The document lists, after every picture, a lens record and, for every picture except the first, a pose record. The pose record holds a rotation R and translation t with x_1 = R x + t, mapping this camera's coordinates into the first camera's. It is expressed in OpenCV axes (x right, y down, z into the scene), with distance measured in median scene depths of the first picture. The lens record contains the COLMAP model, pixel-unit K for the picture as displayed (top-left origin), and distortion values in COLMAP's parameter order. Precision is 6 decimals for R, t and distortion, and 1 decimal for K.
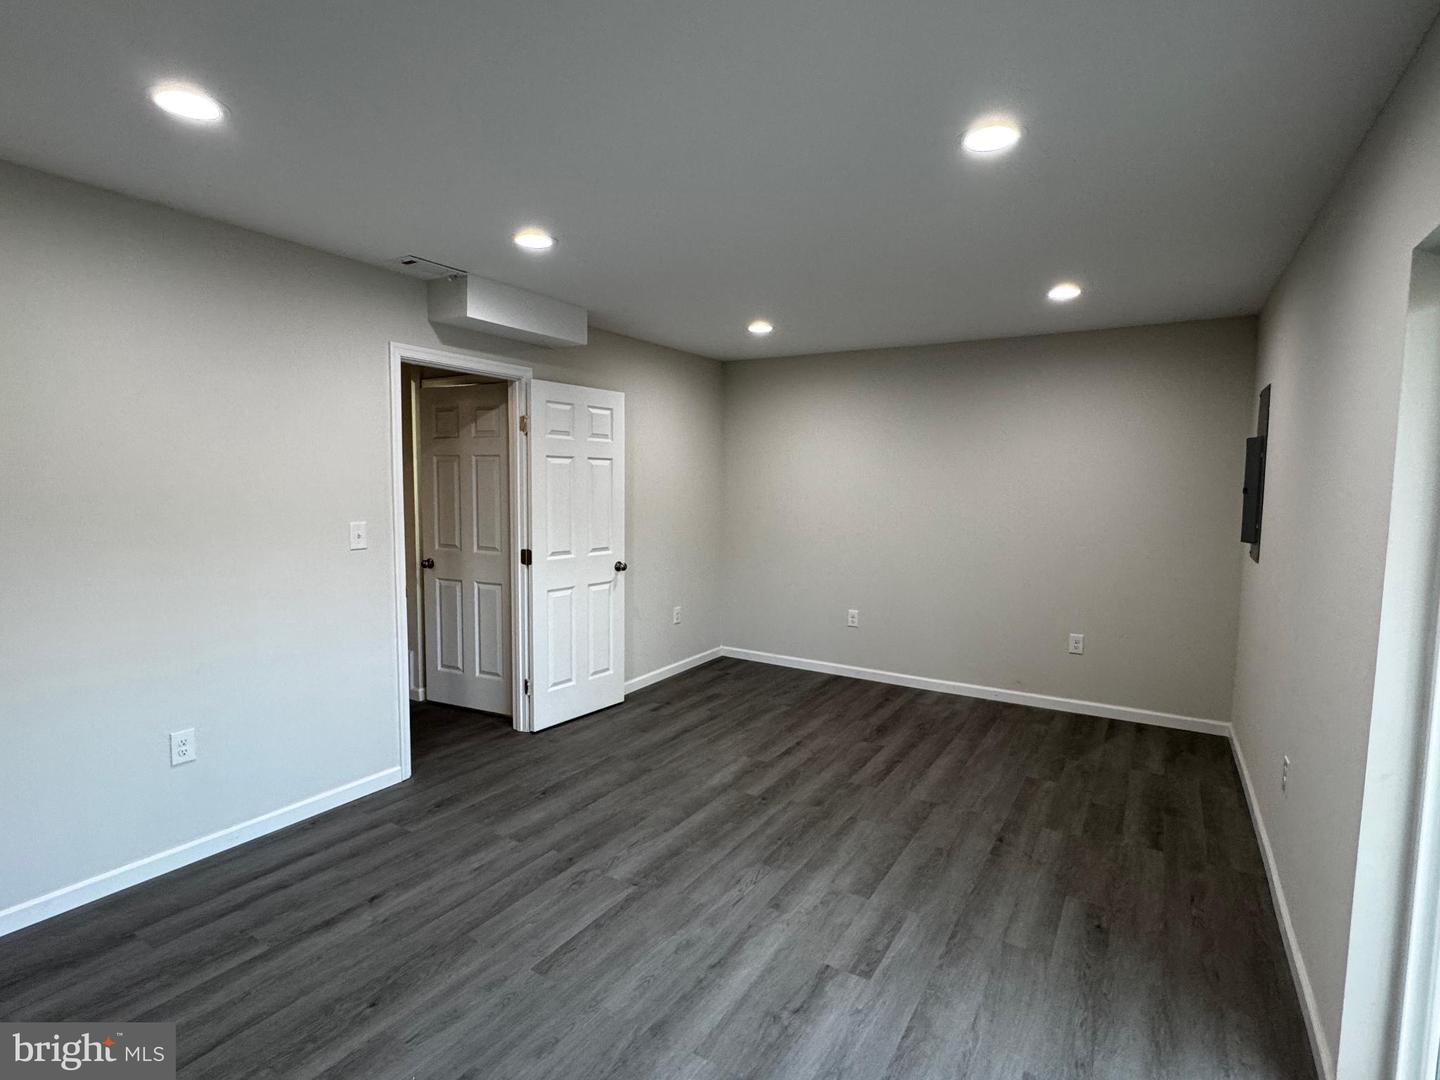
lens RADIAL K [[715.1, 0, 720.0], [0, 715.1, 540.0], [0, 0, 1]] dist [-0.000601, -0.000453]
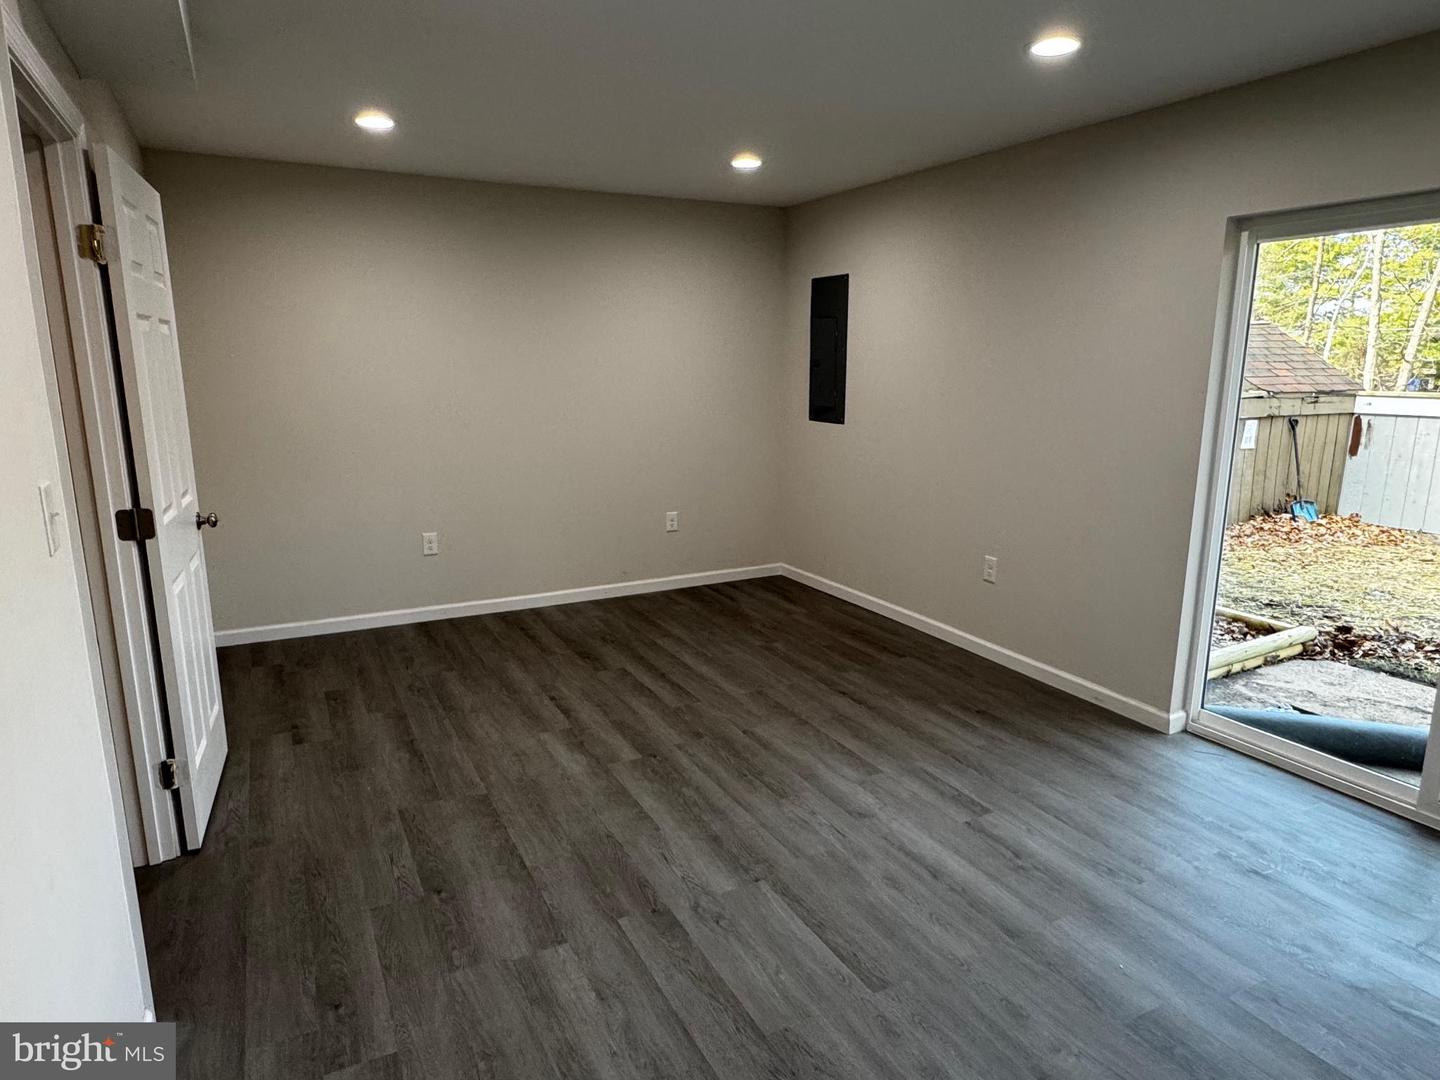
lens RADIAL K [[877.8, 0, 720.0], [0, 877.8, 540.0], [0, 0, 1]] dist [0.001166, 0.000579]
pose [[0.514107, -0.182878, 0.838003, -0.674538], [0.076115, 0.982878, 0.167799, -0.039020], [-0.854342, -0.022482, 0.519224, 0.415492]]
